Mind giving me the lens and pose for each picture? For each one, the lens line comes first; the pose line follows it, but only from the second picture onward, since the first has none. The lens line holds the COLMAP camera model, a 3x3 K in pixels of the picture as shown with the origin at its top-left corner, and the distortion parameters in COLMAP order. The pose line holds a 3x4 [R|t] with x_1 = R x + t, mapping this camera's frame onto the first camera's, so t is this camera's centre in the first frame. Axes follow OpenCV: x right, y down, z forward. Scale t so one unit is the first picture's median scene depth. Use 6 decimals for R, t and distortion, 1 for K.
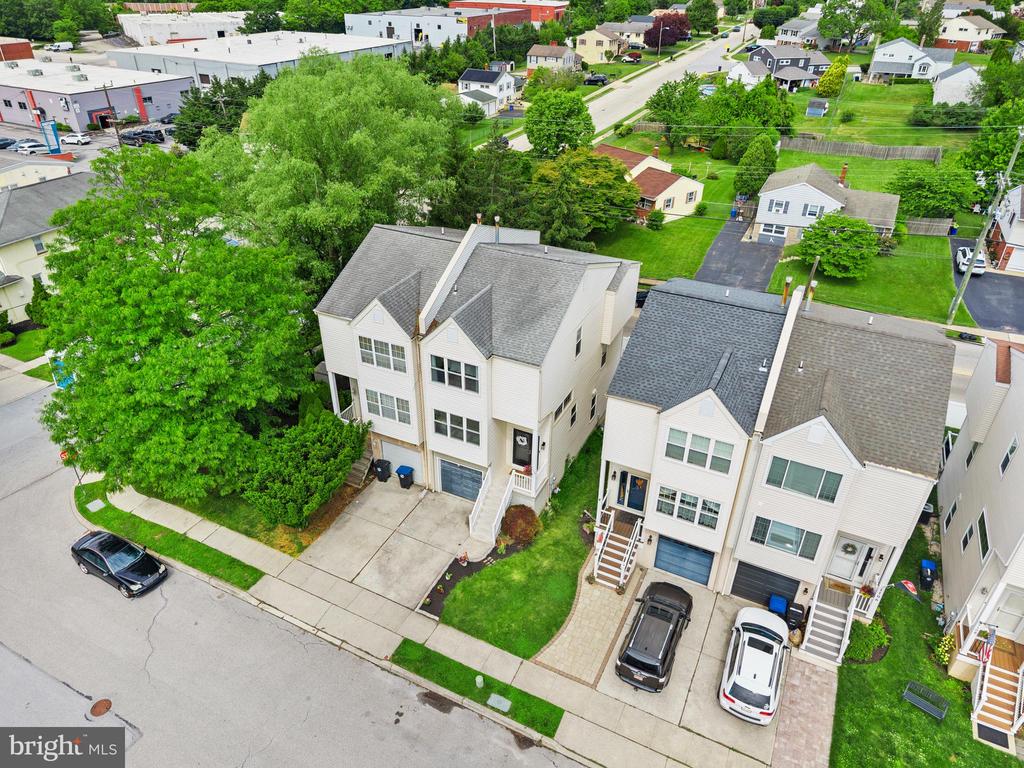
lens RADIAL K [[687.5, 0, 510.6], [0, 687.5, 387.5], [0, 0, 1]] dist [0.003880, -0.003051]
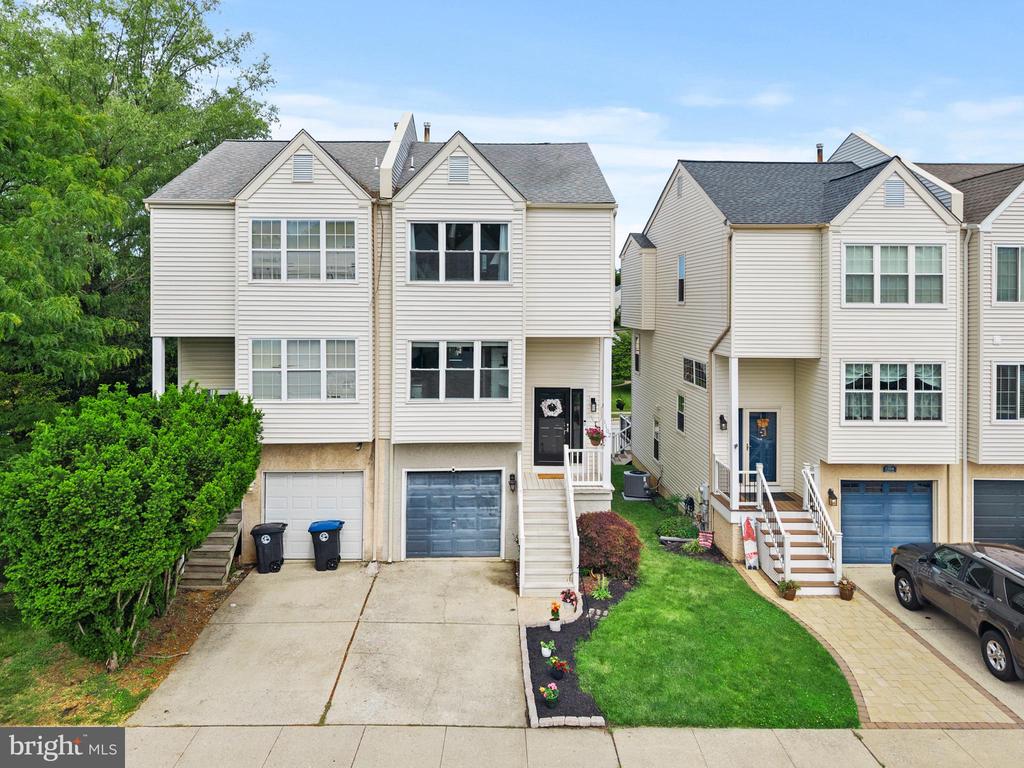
lens RADIAL K [[724.5, 0, 509.5], [0, 724.5, 297.0], [0, 0, 1]] dist [-0.001243, 0.001847]
pose [[0.887085, -0.007934, 0.461538, -0.309780], [0.251901, 0.846174, -0.469613, 0.289913], [-0.386816, 0.532848, 0.752626, 0.547477]]
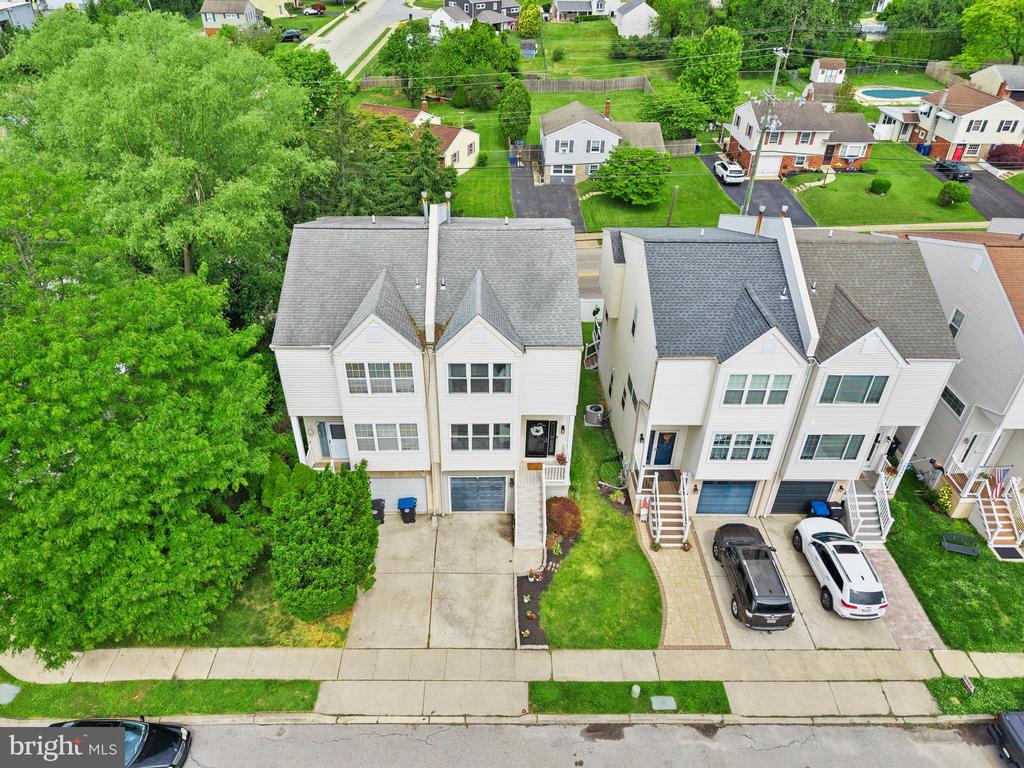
lens RADIAL K [[687.5, 0, 510.6], [0, 687.5, 387.5], [0, 0, 1]] dist [0.003880, -0.003051]
pose [[0.890197, -0.258351, 0.375238, -0.367537], [0.237324, 0.966049, 0.102109, -0.086123], [-0.388879, -0.001844, 0.921287, 0.179086]]
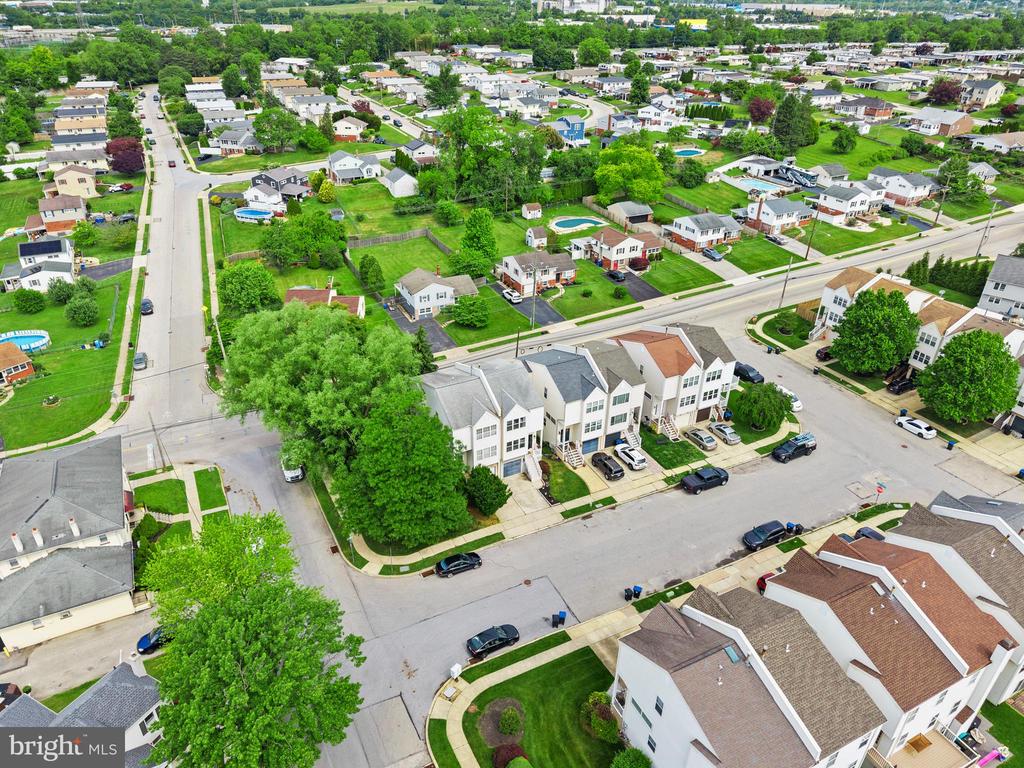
lens RADIAL K [[675.9, 0, 512.0], [0, 675.9, 384.0], [0, 0, 1]] dist [0.065439, -0.001637]
pose [[0.602473, -0.402244, 0.689367, -1.761770], [0.417549, 0.894940, 0.157277, -0.555224], [-0.680205, 0.193089, 0.707133, -0.819569]]
